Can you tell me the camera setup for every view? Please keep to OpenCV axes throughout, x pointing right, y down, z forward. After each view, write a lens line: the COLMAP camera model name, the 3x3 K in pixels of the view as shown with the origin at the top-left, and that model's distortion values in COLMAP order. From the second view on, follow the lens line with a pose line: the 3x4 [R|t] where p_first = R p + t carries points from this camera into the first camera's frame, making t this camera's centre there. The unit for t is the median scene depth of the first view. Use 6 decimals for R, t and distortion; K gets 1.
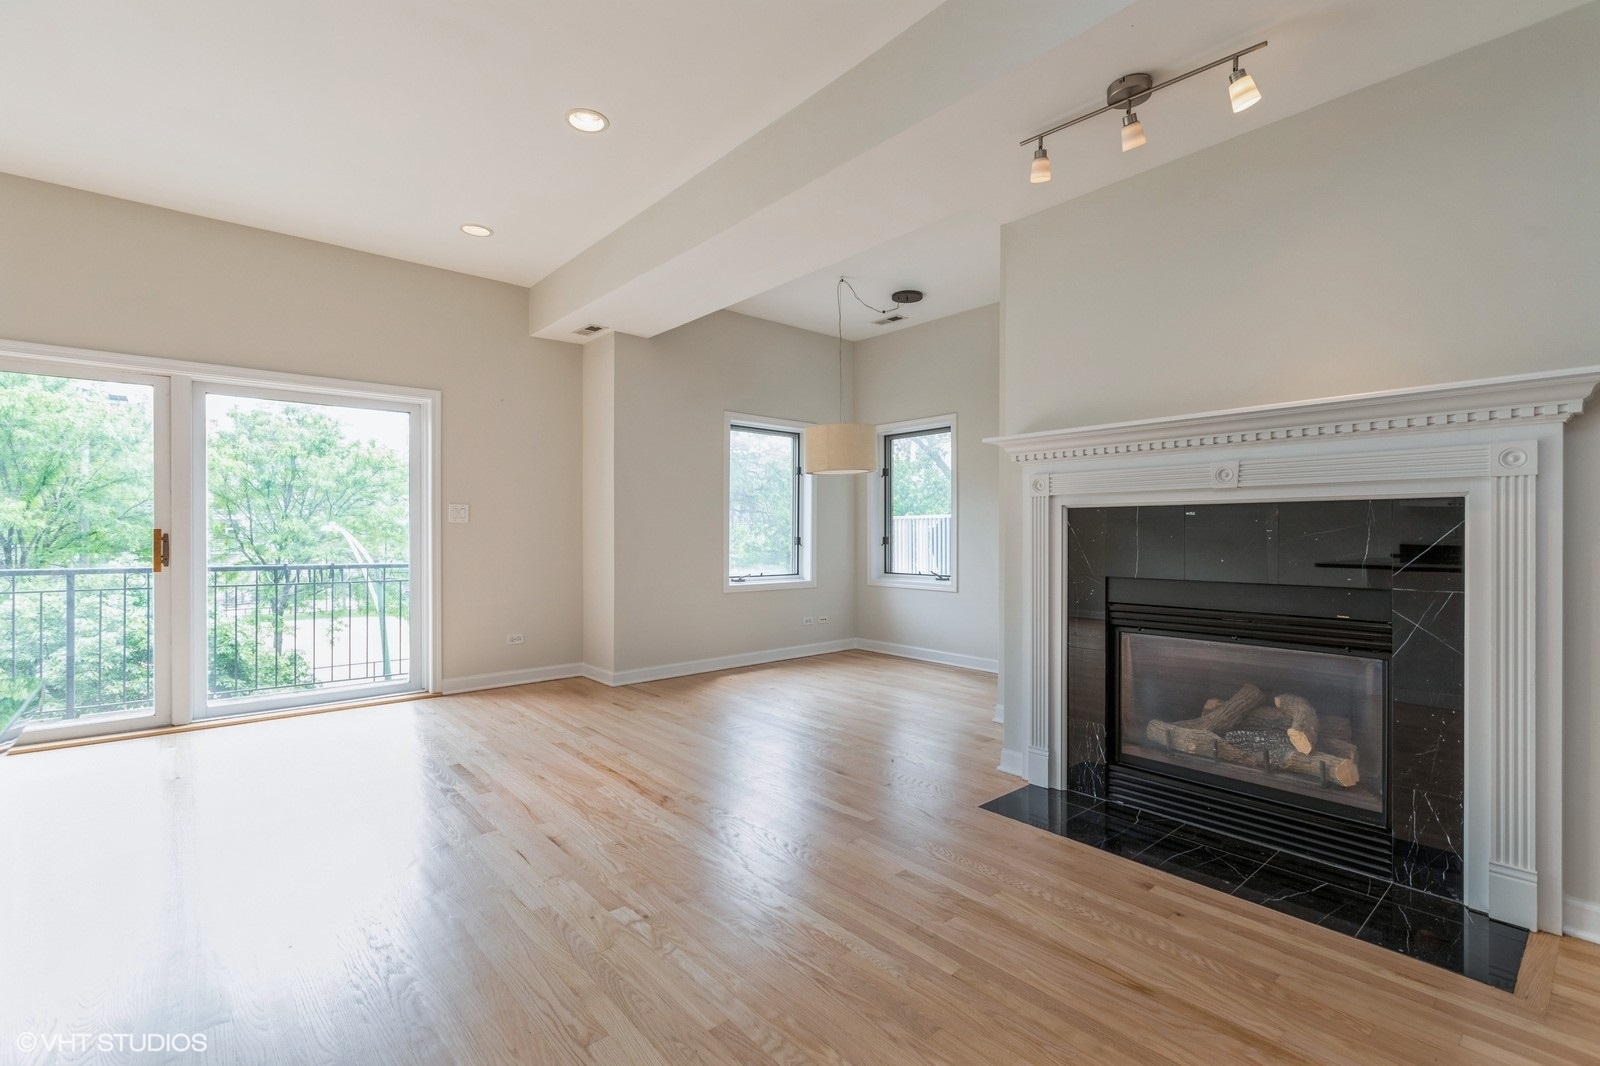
lens RADIAL K [[713.5, 0, 795.7], [0, 713.5, 537.0], [0, 0, 1]] dist [0.003111, 0.001301]
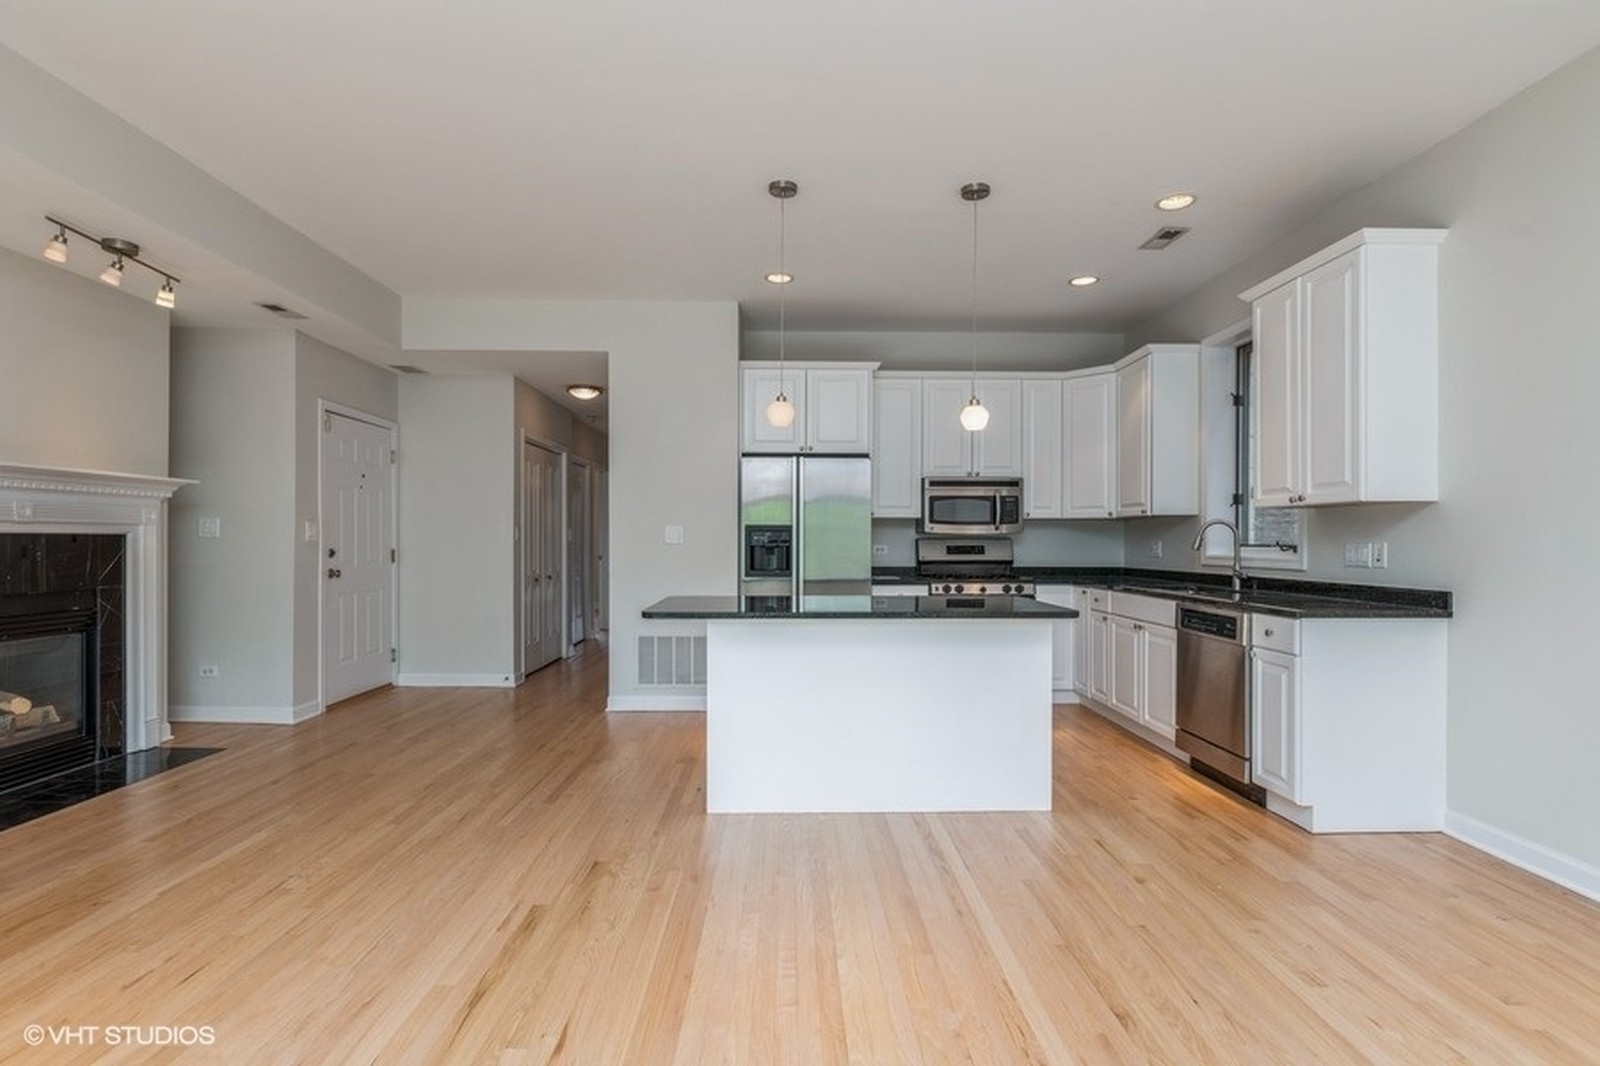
lens RADIAL K [[788.8, 0, 792.5], [0, 788.8, 540.8], [0, 0, 1]] dist [-0.003853, 0.000195]
pose [[-0.762130, -0.004946, 0.647405, -1.336528], [-0.001558, 0.999982, 0.005805, -0.041888], [-0.647422, 0.003415, -0.762124, 1.128584]]
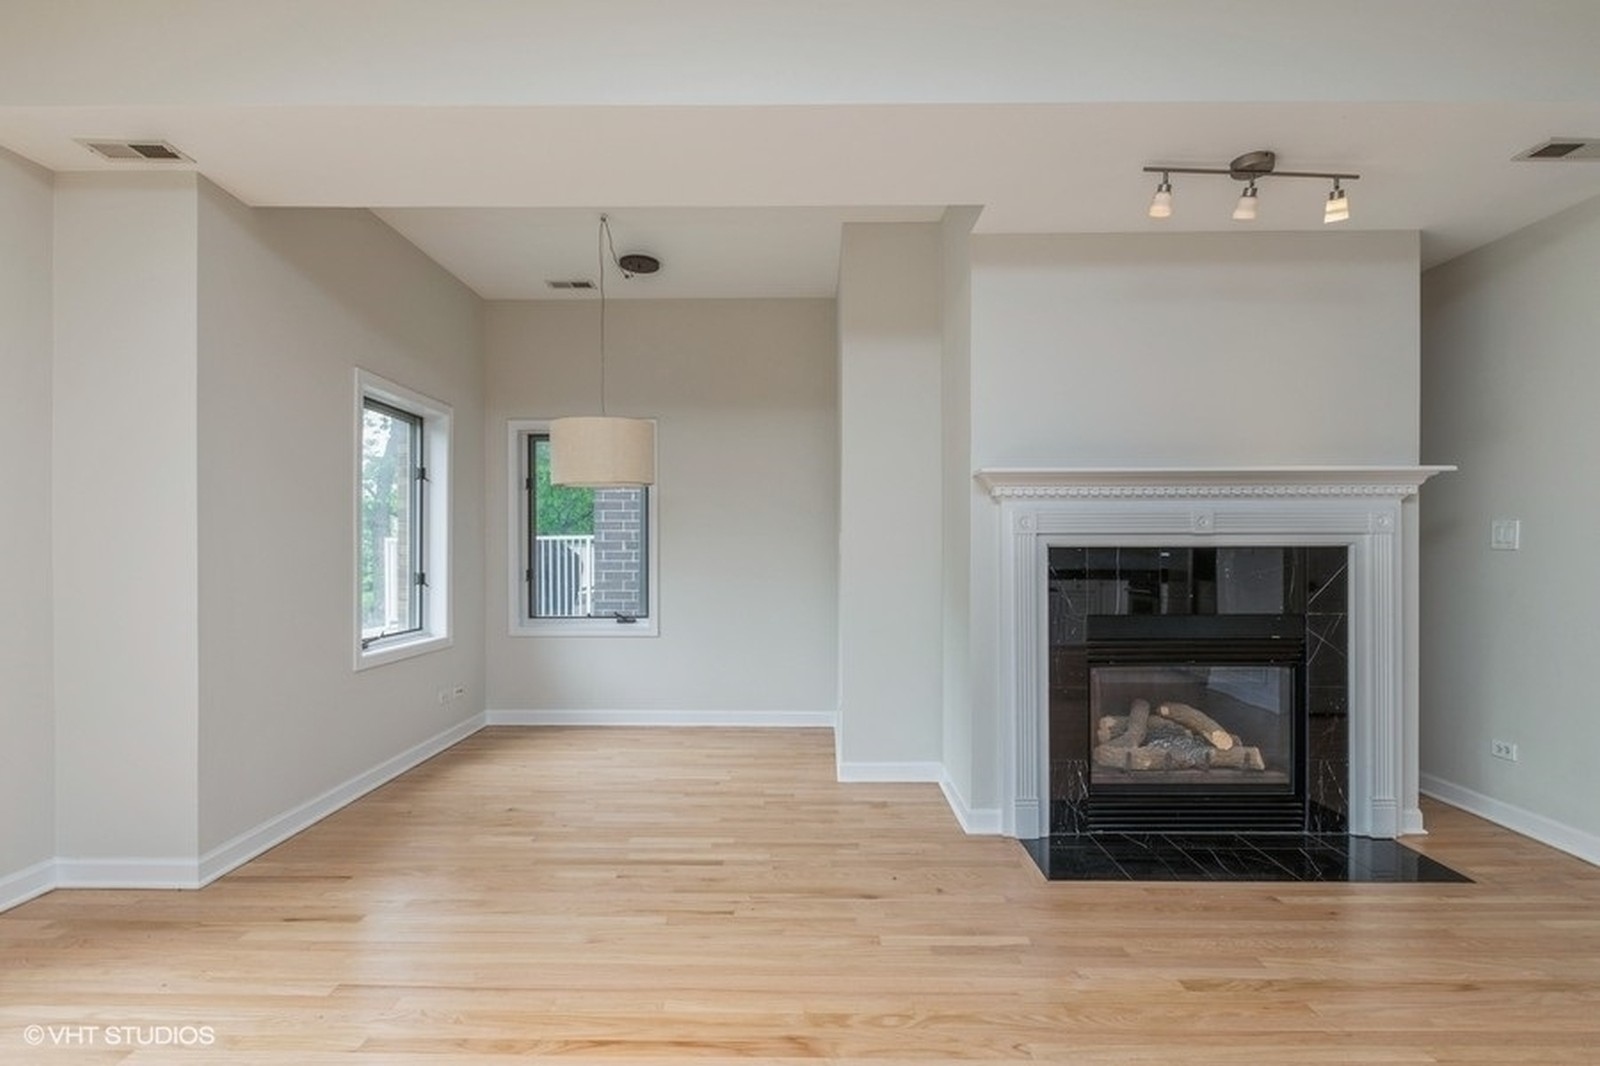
lens RADIAL K [[763.0, 0, 801.9], [0, 763.0, 552.8], [0, 0, 1]] dist [-0.000760, -0.000906]
pose [[0.660969, -0.003968, 0.750403, -0.715786], [0.006407, 0.999979, -0.000356, -0.038655], [-0.750386, 0.005043, 0.660981, 0.639841]]
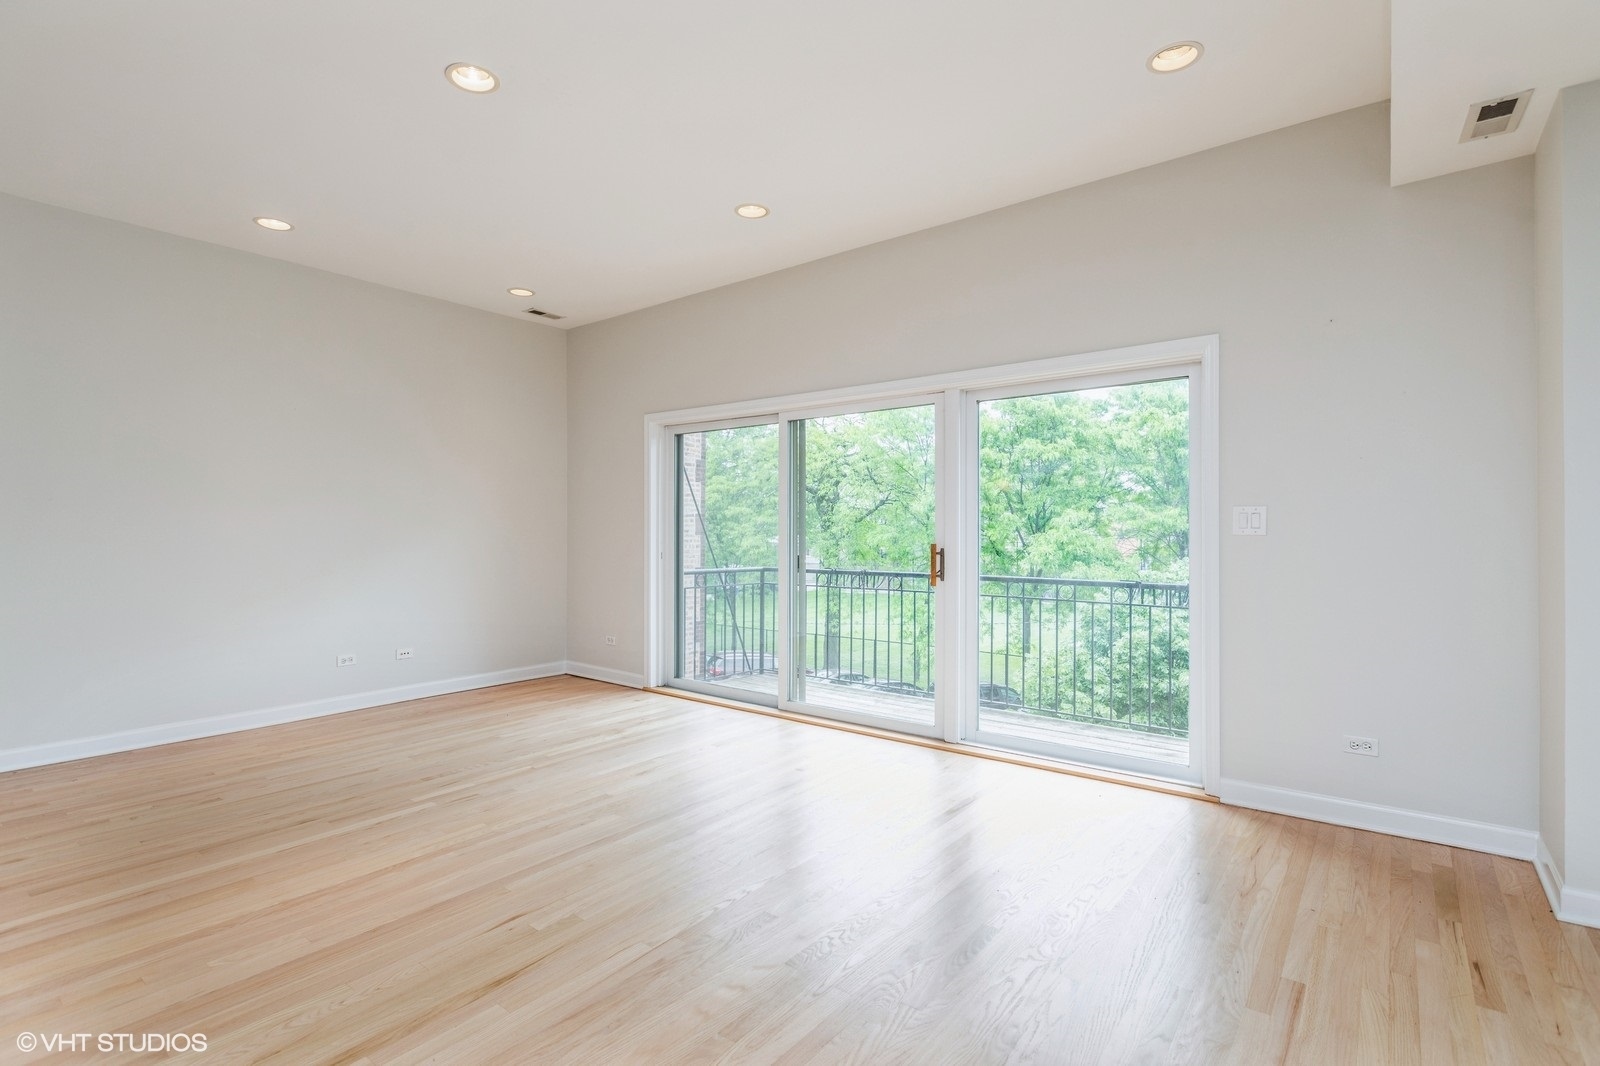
lens RADIAL K [[763.0, 0, 801.2], [0, 763.0, 524.9], [0, 0, 1]] dist [-0.000760, -0.000906]
pose [[0.198154, -0.011139, -0.980108, 0.192204], [-0.003963, 0.999918, -0.012165, -0.035836], [0.980163, 0.006295, 0.198094, 0.882597]]
